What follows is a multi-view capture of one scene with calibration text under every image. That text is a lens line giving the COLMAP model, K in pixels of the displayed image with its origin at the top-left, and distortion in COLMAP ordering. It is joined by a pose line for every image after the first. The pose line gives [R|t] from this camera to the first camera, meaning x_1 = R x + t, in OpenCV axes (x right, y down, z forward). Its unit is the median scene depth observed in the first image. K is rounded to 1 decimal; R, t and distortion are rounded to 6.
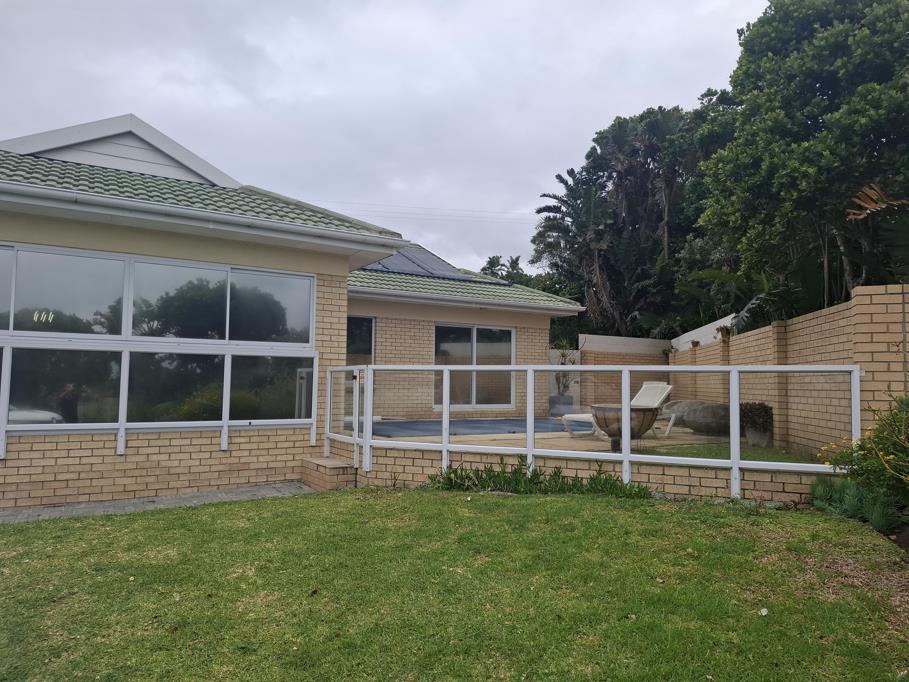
lens RADIAL K [[655.3, 0, 454.5], [0, 655.3, 341.0], [0, 0, 1]] dist [0.061044, -0.069409]
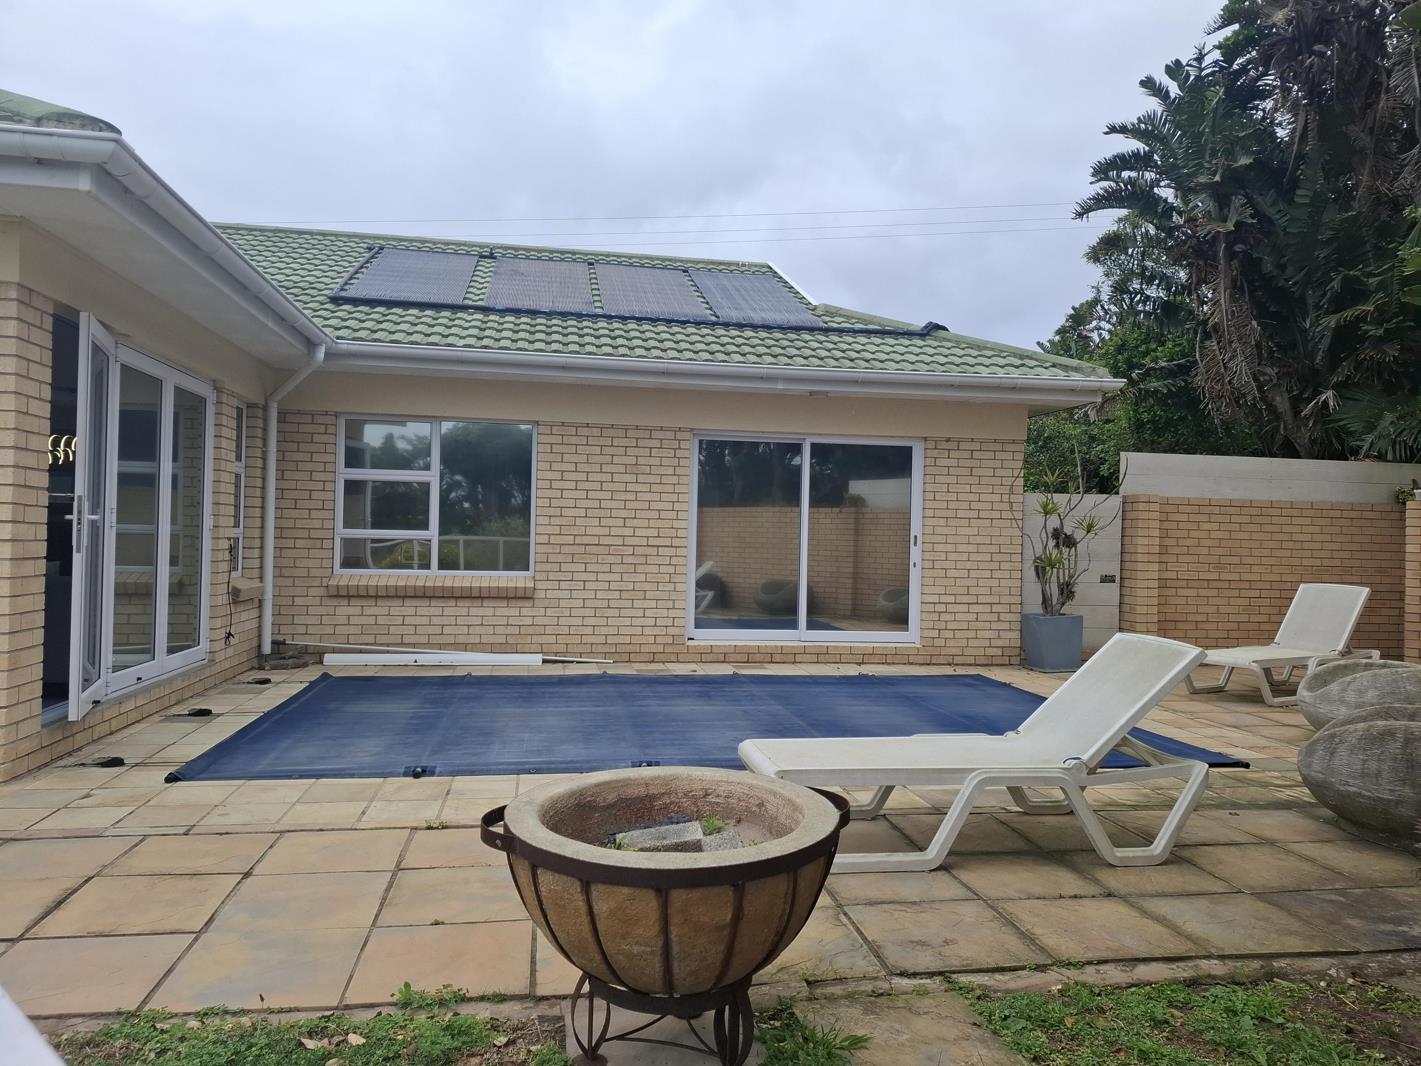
lens RADIAL K [[1024.4, 0, 710.5], [0, 1024.4, 533.0], [0, 0, 1]] dist [0.061044, -0.069409]
pose [[0.935505, 0.005413, -0.353271, 0.182156], [0.014728, 0.998416, 0.054301, 0.000129], [0.353006, -0.056002, 0.933944, 0.355526]]
